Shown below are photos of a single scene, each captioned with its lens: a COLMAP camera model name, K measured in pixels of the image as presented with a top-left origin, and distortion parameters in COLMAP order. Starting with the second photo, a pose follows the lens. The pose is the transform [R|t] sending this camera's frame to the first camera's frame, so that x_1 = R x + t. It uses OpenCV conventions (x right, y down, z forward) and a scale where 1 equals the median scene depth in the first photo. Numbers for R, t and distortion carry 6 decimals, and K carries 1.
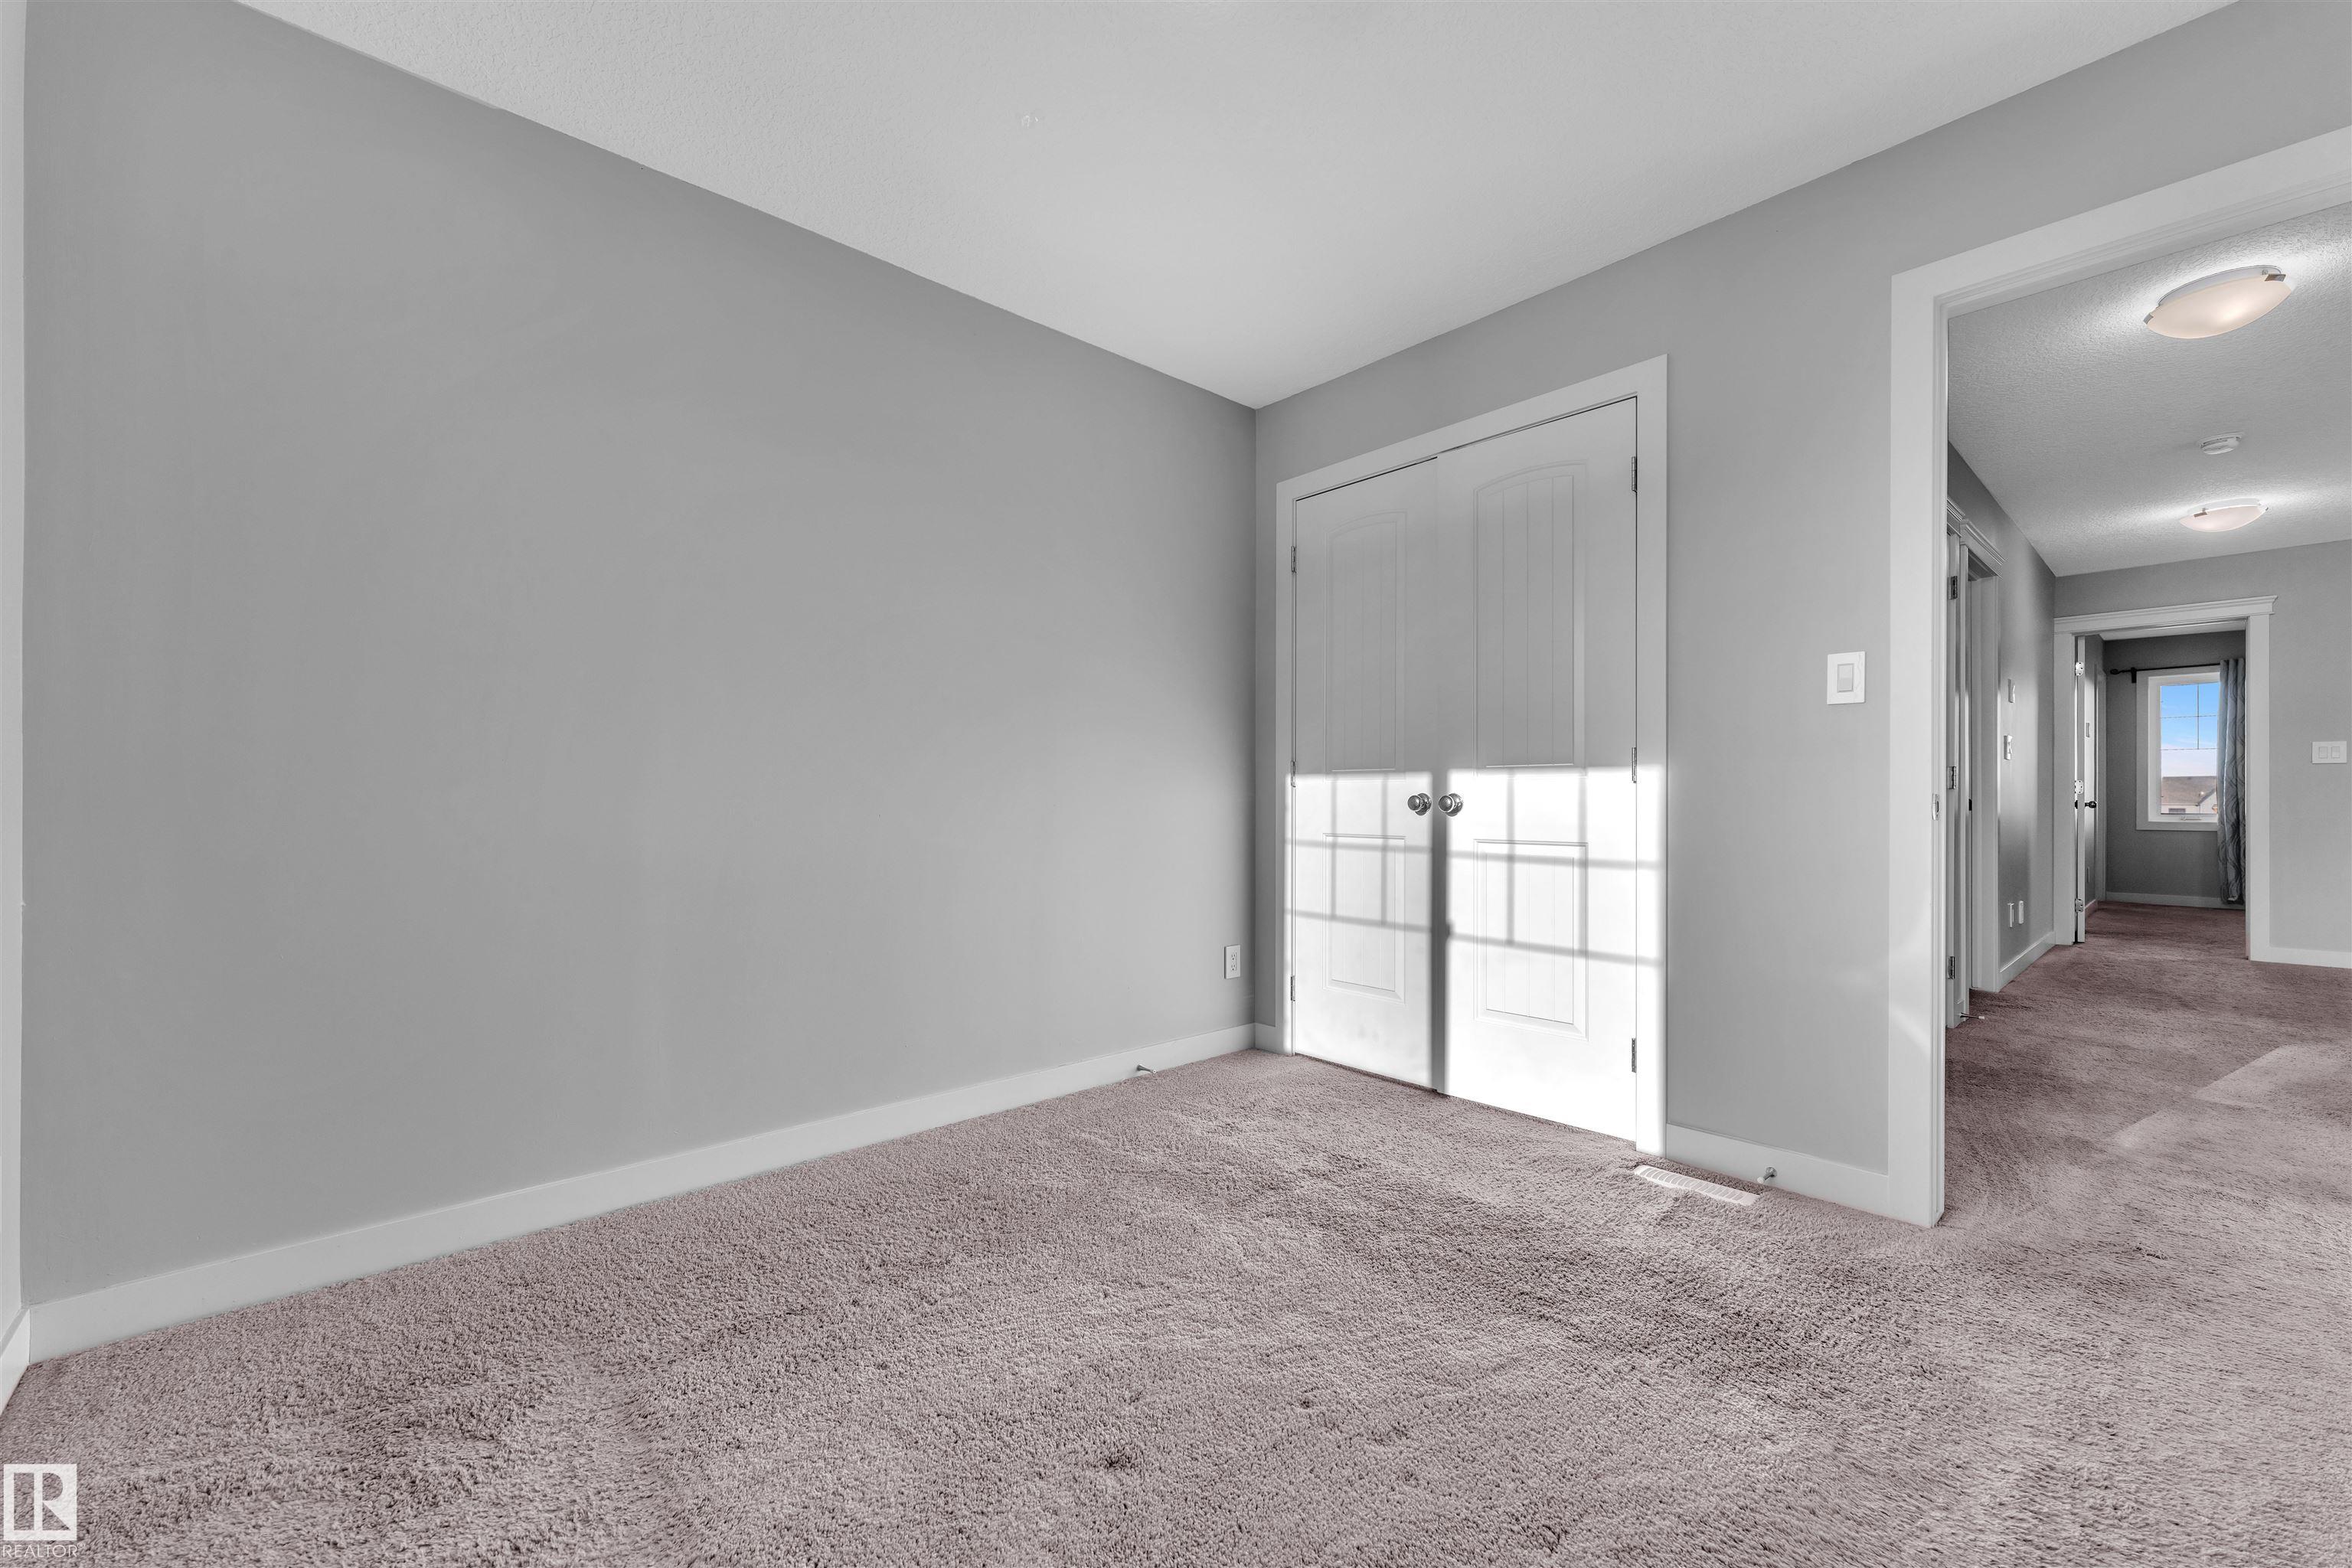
lens RADIAL K [[938.4, 0, 1171.6], [0, 938.4, 798.1], [0, 0, 1]] dist [-0.002829, -0.000164]
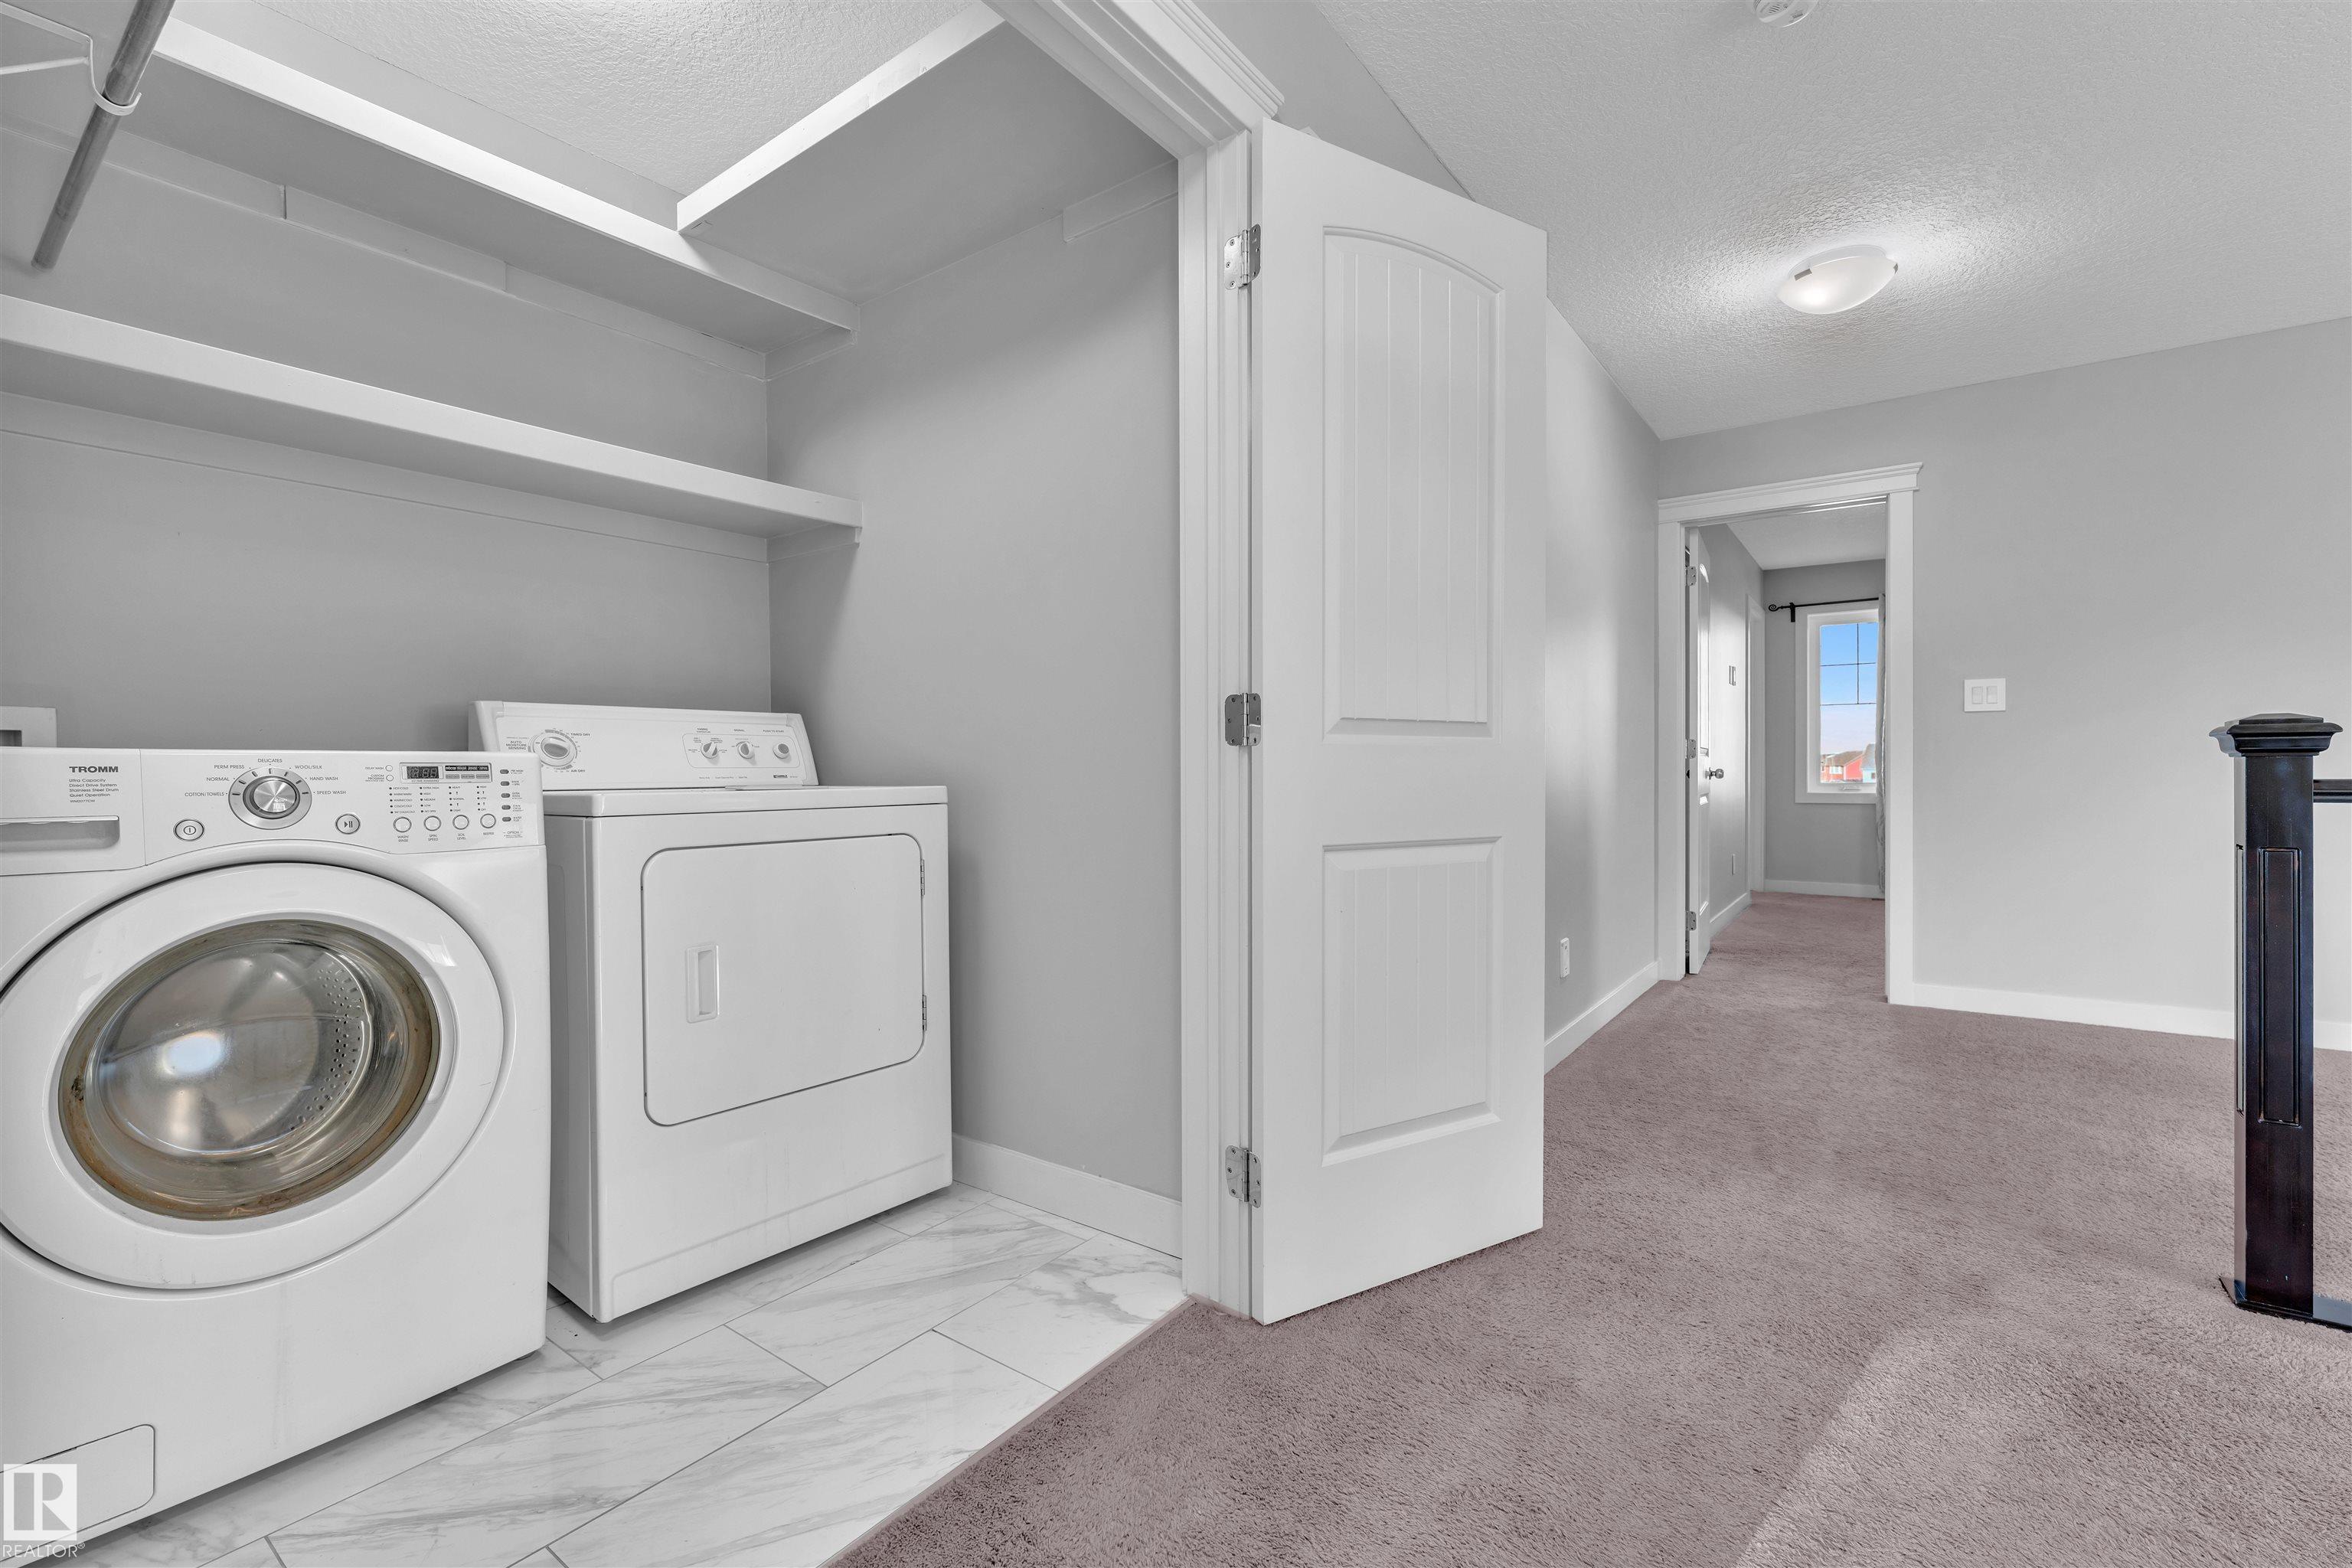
lens RADIAL K [[1054.5, 0, 1152.8], [0, 1054.5, 773.2], [0, 0, 1]] dist [0.000070, 0.000122]
pose [[0.975784, -0.005121, 0.218675, 0.417212], [0.003838, 0.999973, 0.006292, -0.000176], [-0.218701, -0.005300, 0.975778, 0.332453]]
